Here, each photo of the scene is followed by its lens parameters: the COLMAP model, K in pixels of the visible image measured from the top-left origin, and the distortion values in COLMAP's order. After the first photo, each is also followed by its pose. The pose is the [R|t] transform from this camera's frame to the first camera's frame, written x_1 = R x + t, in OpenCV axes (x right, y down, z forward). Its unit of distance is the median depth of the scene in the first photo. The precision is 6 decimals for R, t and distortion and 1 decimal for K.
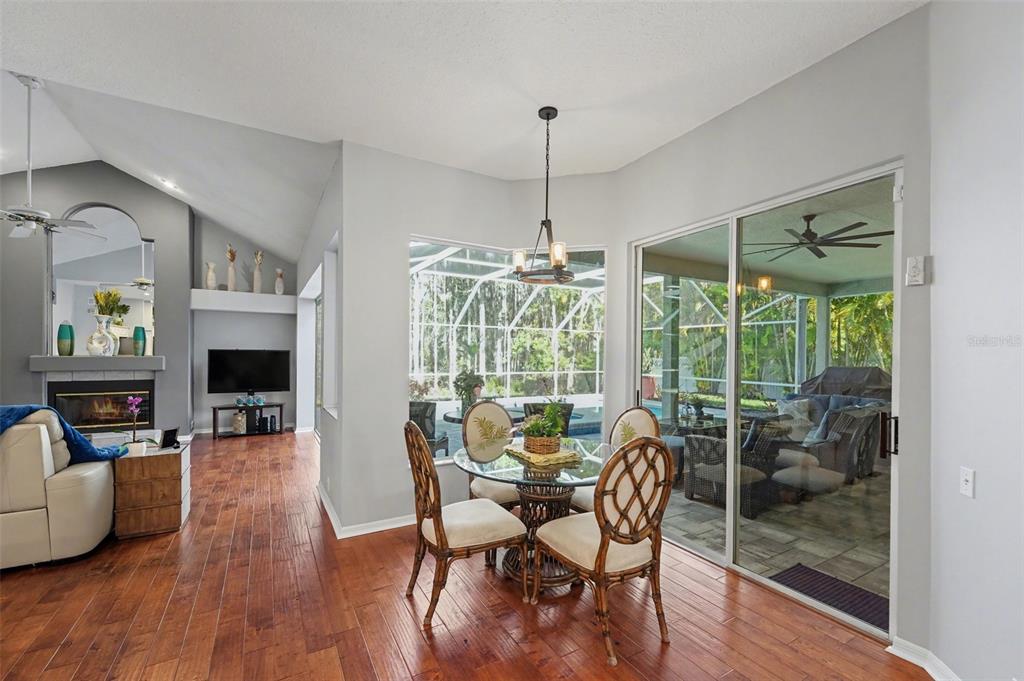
lens RADIAL K [[428.1, 0, 516.9], [0, 428.1, 357.7], [0, 0, 1]] dist [0.001084, 0.000009]
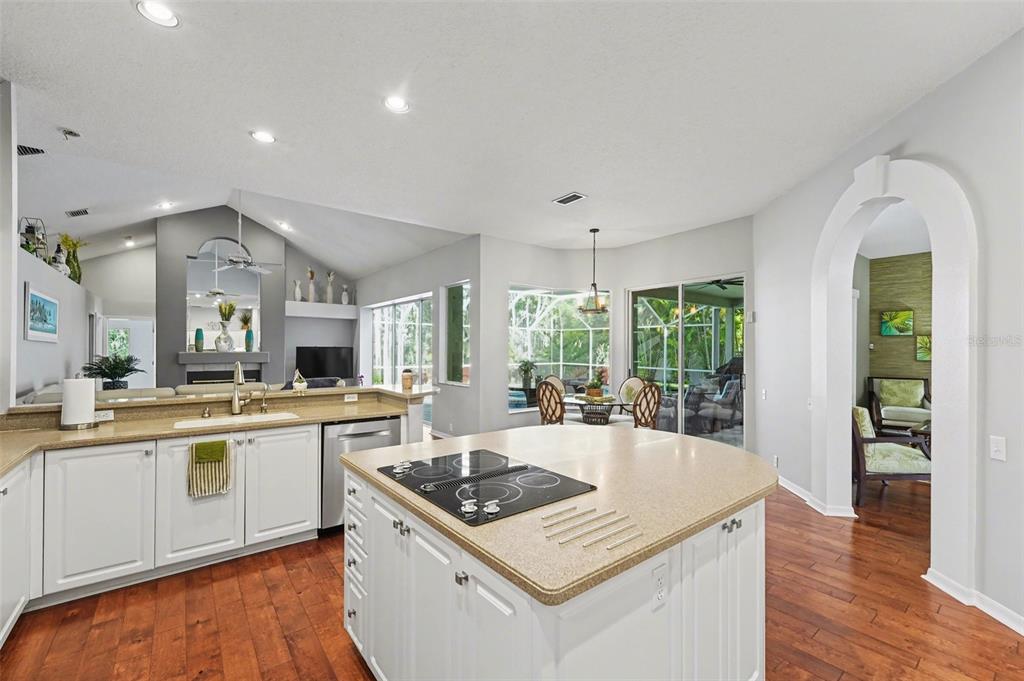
lens RADIAL K [[428.1, 0, 516.9], [0, 428.1, 357.7], [0, 0, 1]] dist [0.001084, 0.000009]
pose [[0.989580, -0.008301, 0.143745, -0.270339], [0.006539, 0.999898, 0.012723, 0.001569], [-0.143836, -0.011651, 0.989533, -0.437389]]
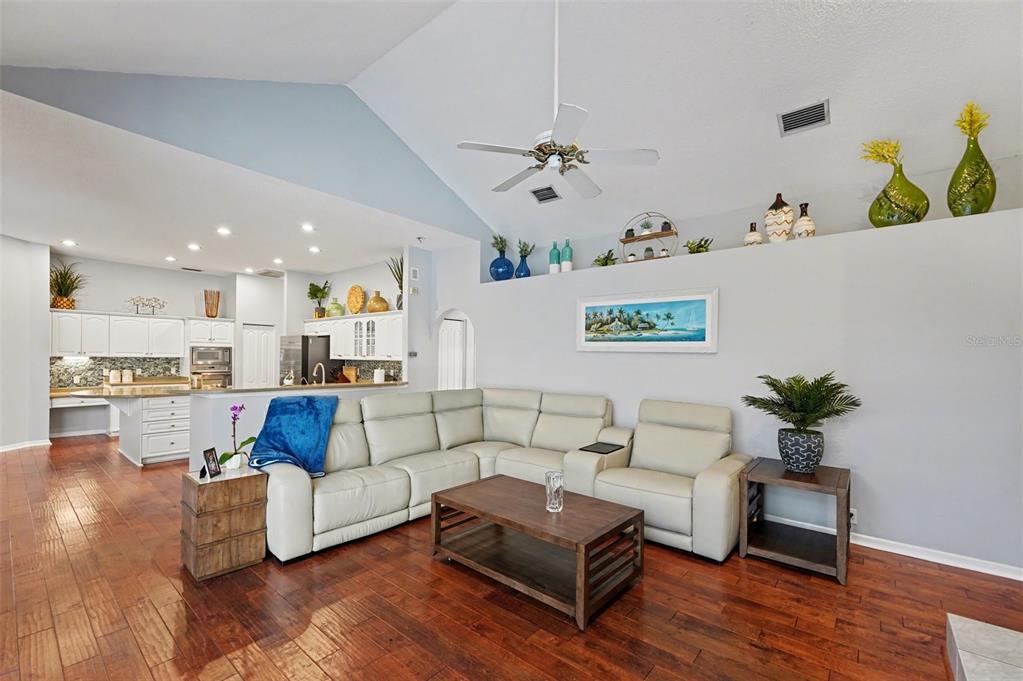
lens RADIAL K [[427.7, 0, 516.4], [0, 427.7, 357.7], [0, 0, 1]] dist [0.001084, 0.000009]
pose [[-0.941612, -0.017984, -0.336219, -0.600535], [-0.021897, 0.999729, 0.007851, -0.015106], [0.335986, 0.014755, -0.941751, 1.089258]]
